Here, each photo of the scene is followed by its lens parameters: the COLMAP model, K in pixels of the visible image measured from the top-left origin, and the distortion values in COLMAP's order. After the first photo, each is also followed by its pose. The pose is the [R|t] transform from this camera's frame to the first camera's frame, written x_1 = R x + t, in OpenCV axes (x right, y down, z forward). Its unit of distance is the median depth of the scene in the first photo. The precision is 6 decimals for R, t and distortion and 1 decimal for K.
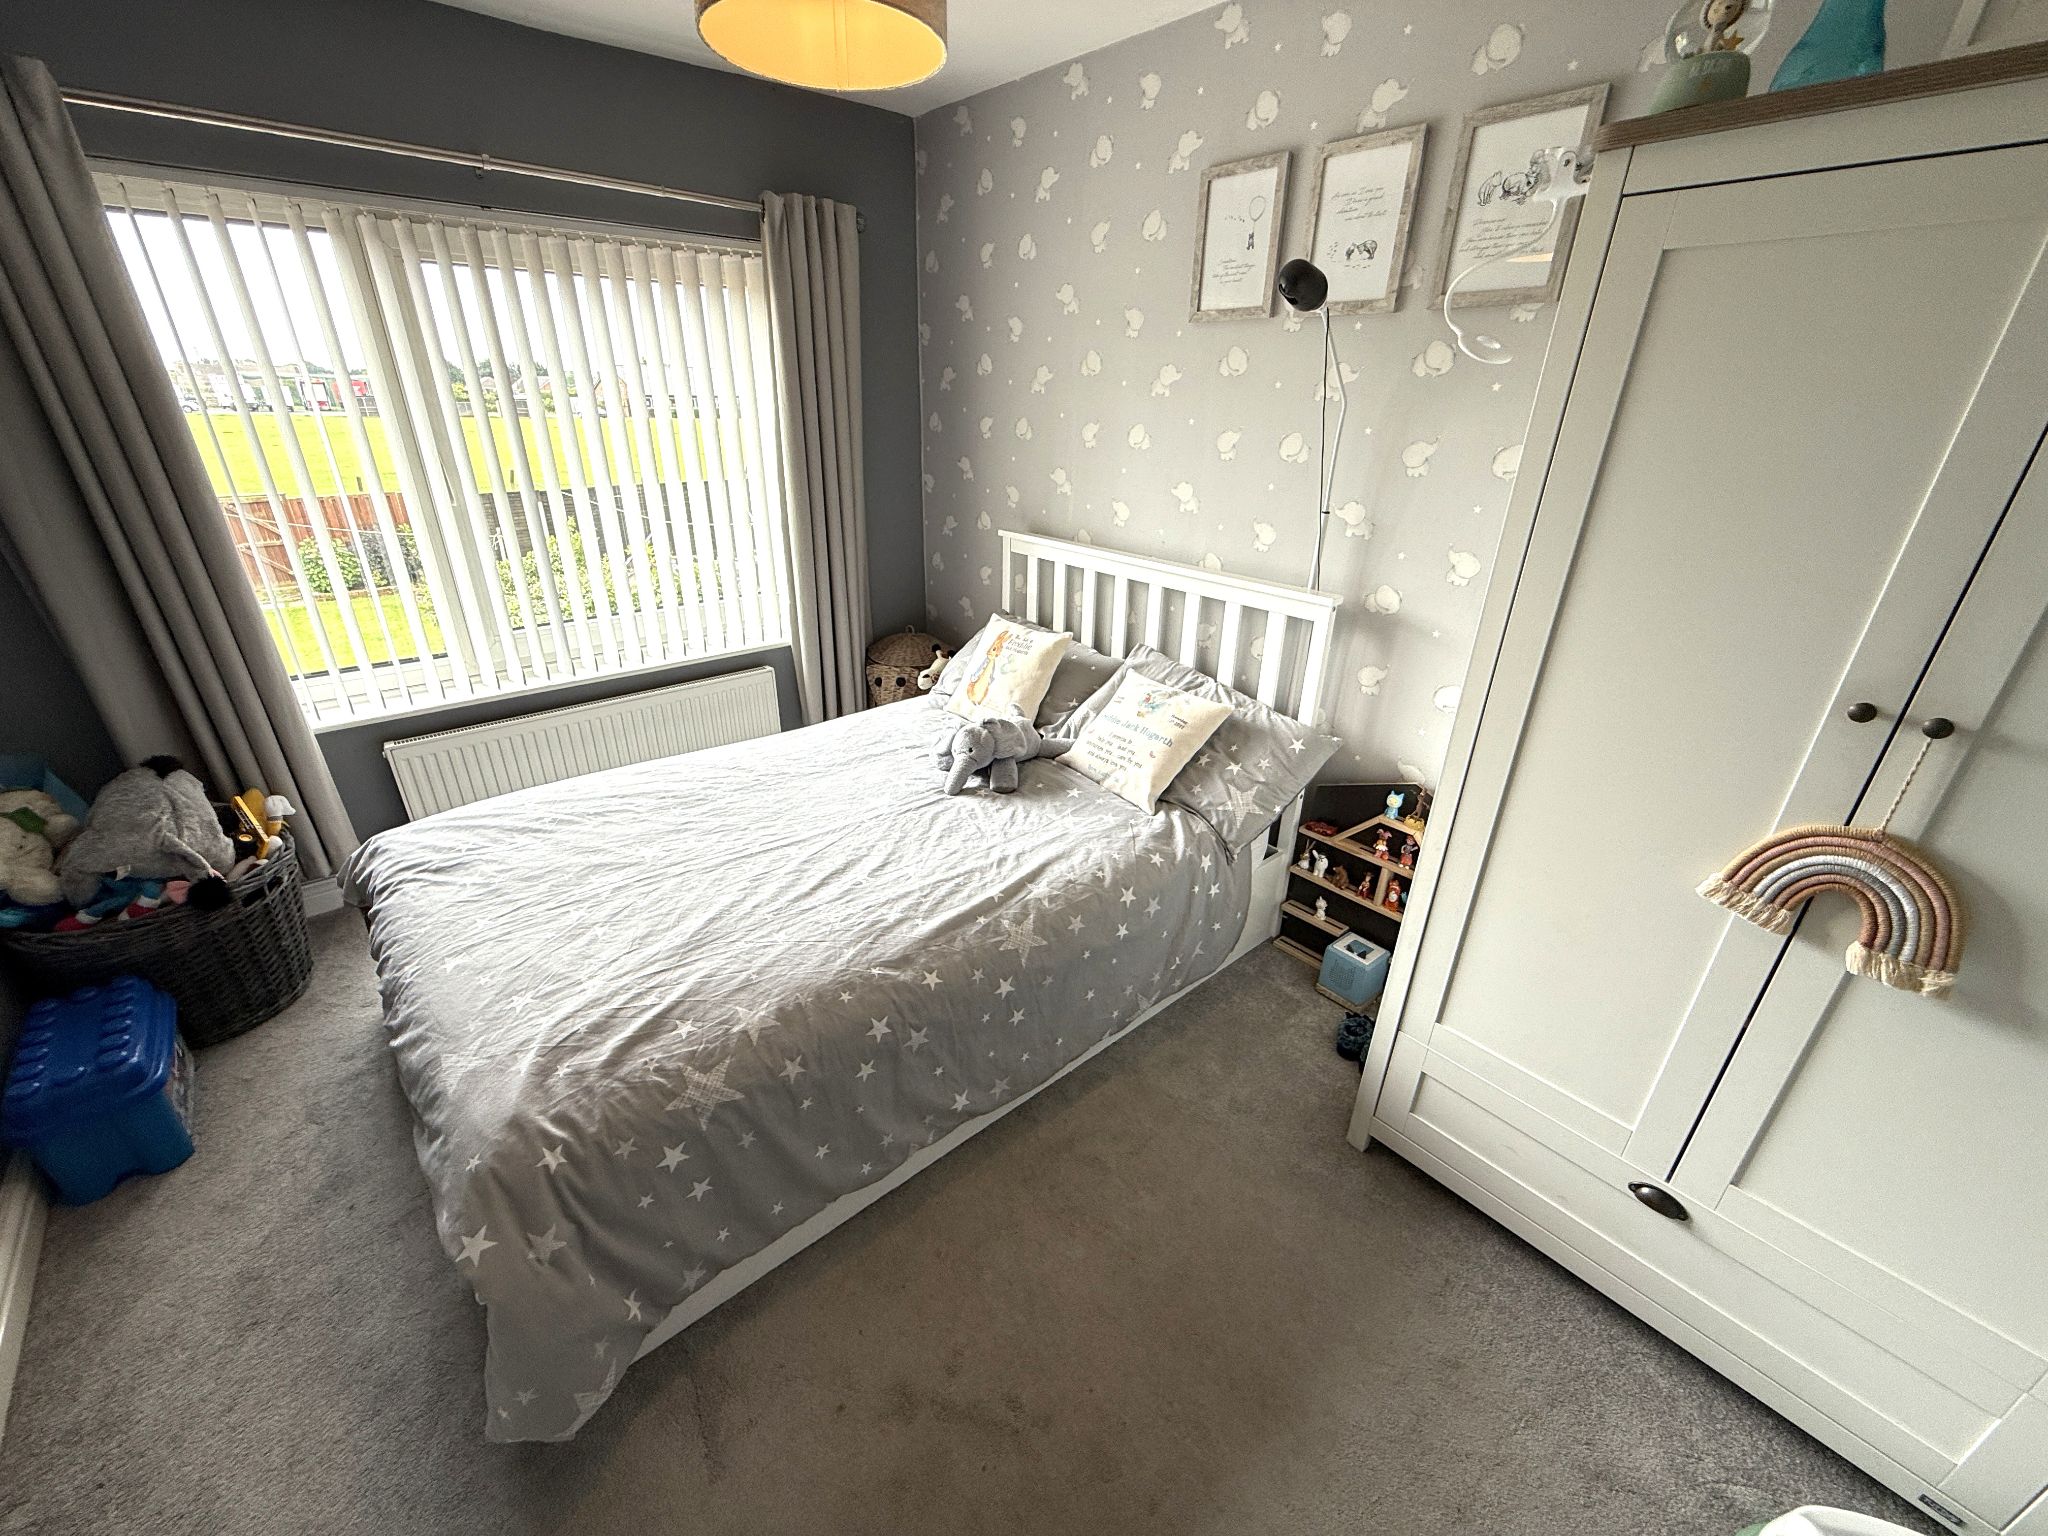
lens RADIAL K [[818.5, 0, 1017.0], [0, 818.5, 766.4], [0, 0, 1]] dist [0.000834, 0.000607]
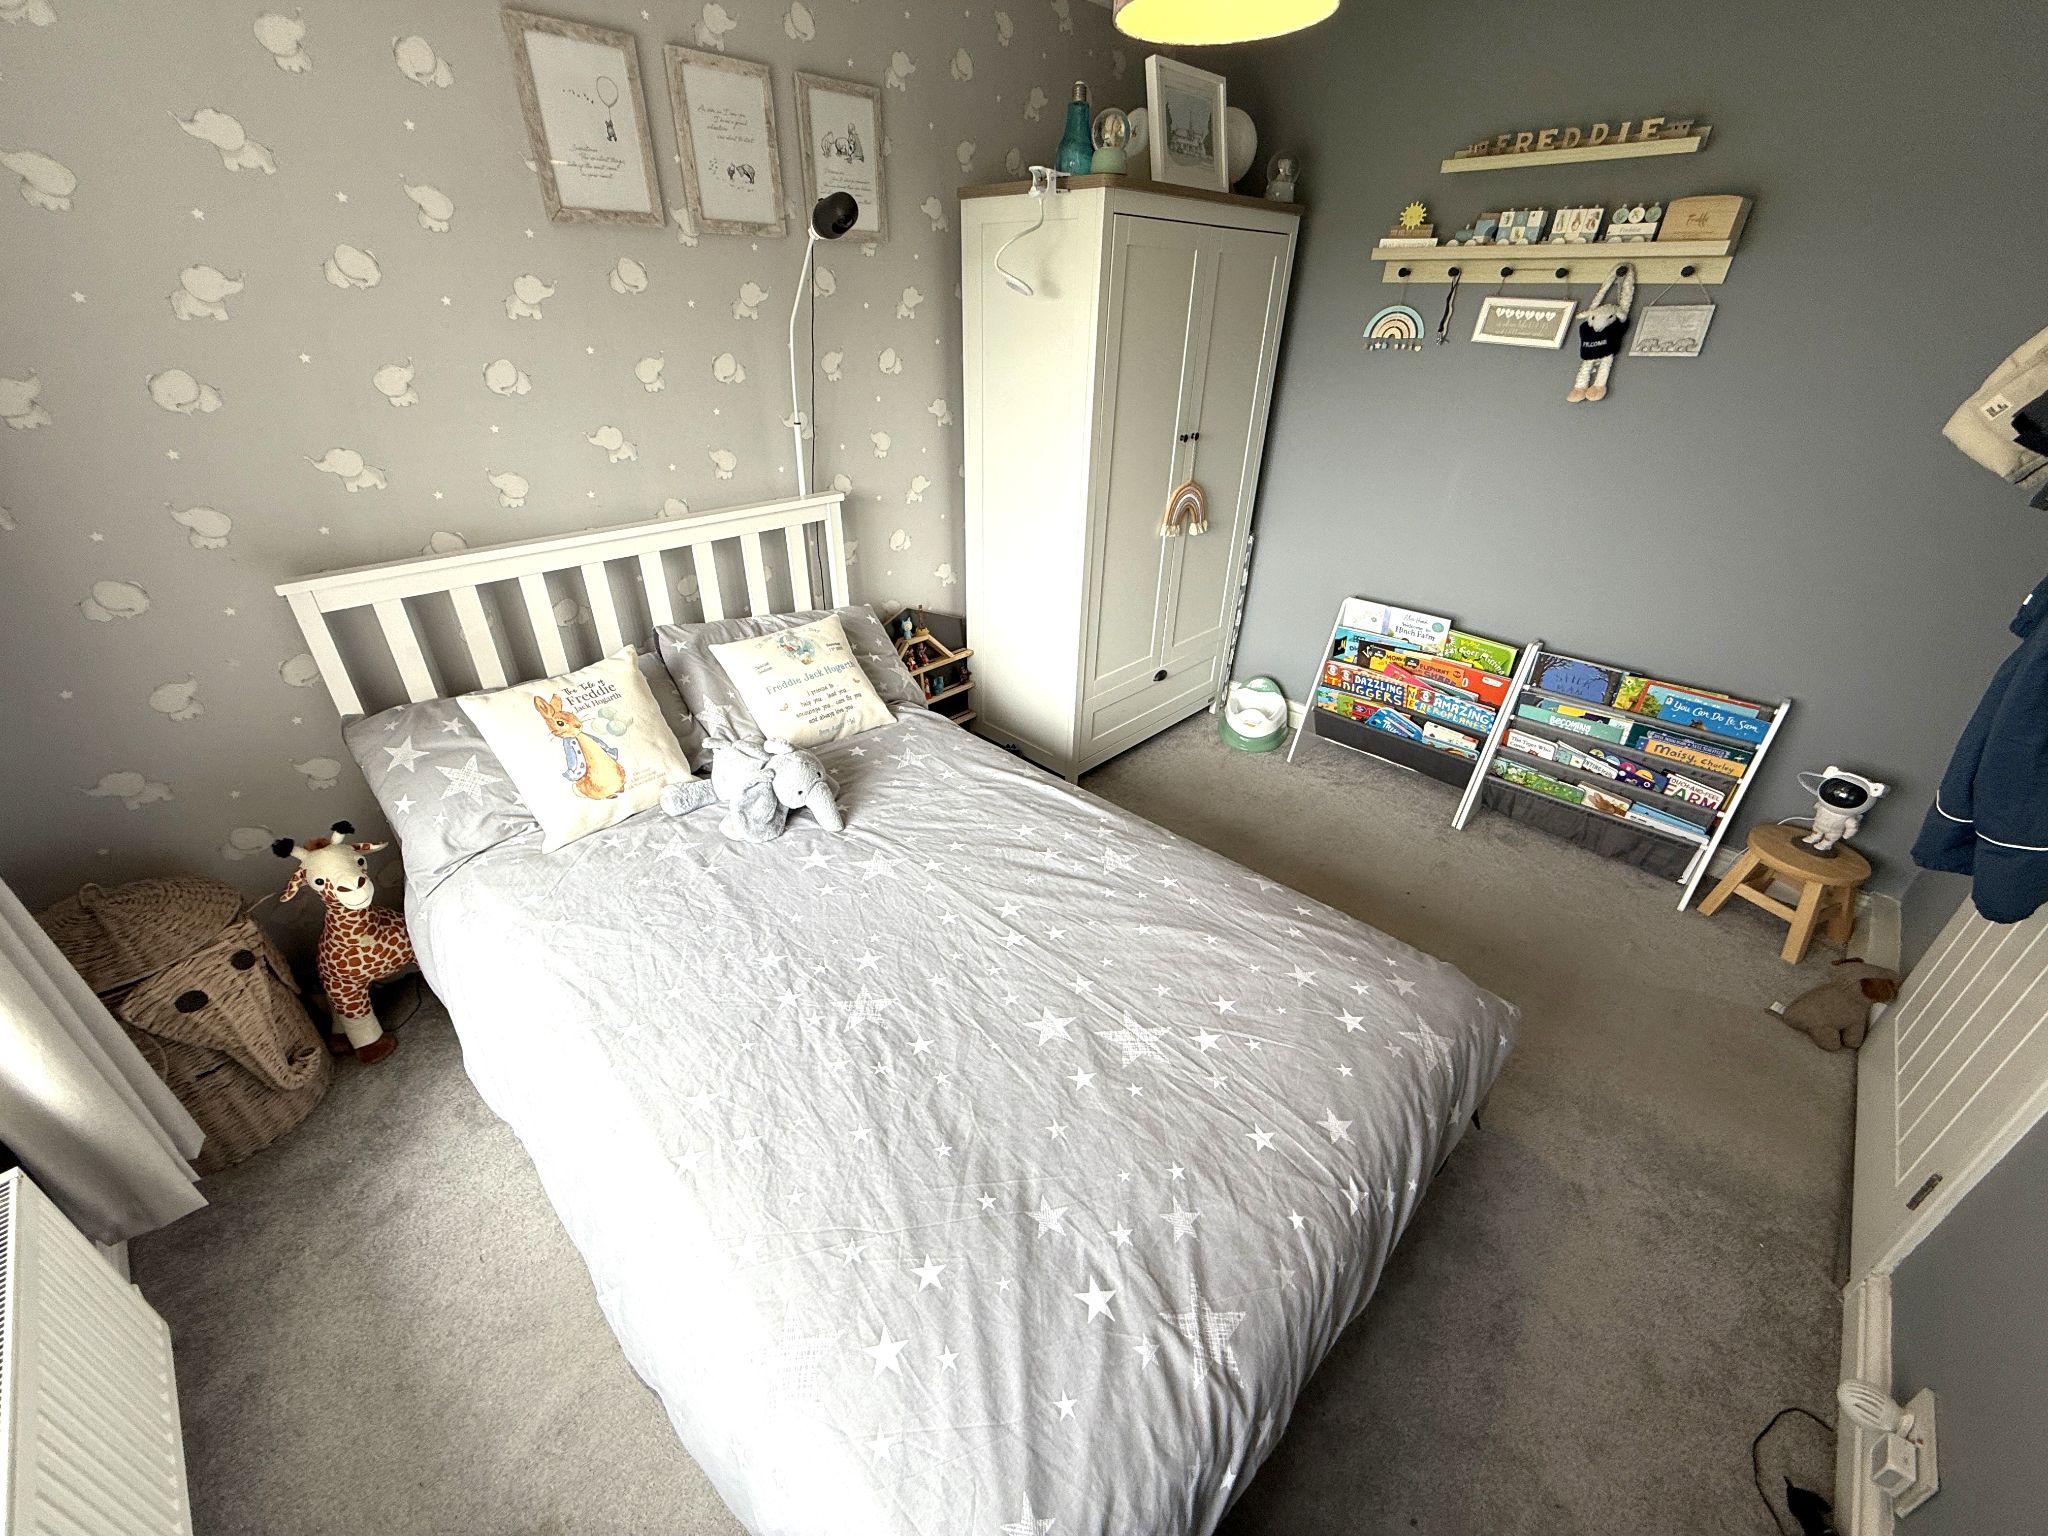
lens RADIAL K [[818.5, 0, 1017.7], [0, 818.5, 768.6], [0, 0, 1]] dist [0.000834, 0.000607]
pose [[-0.096221, -0.507043, 0.856533, -0.829005], [0.405265, 0.766012, 0.498984, -0.377066], [-0.909121, 0.395136, 0.131780, 0.750129]]
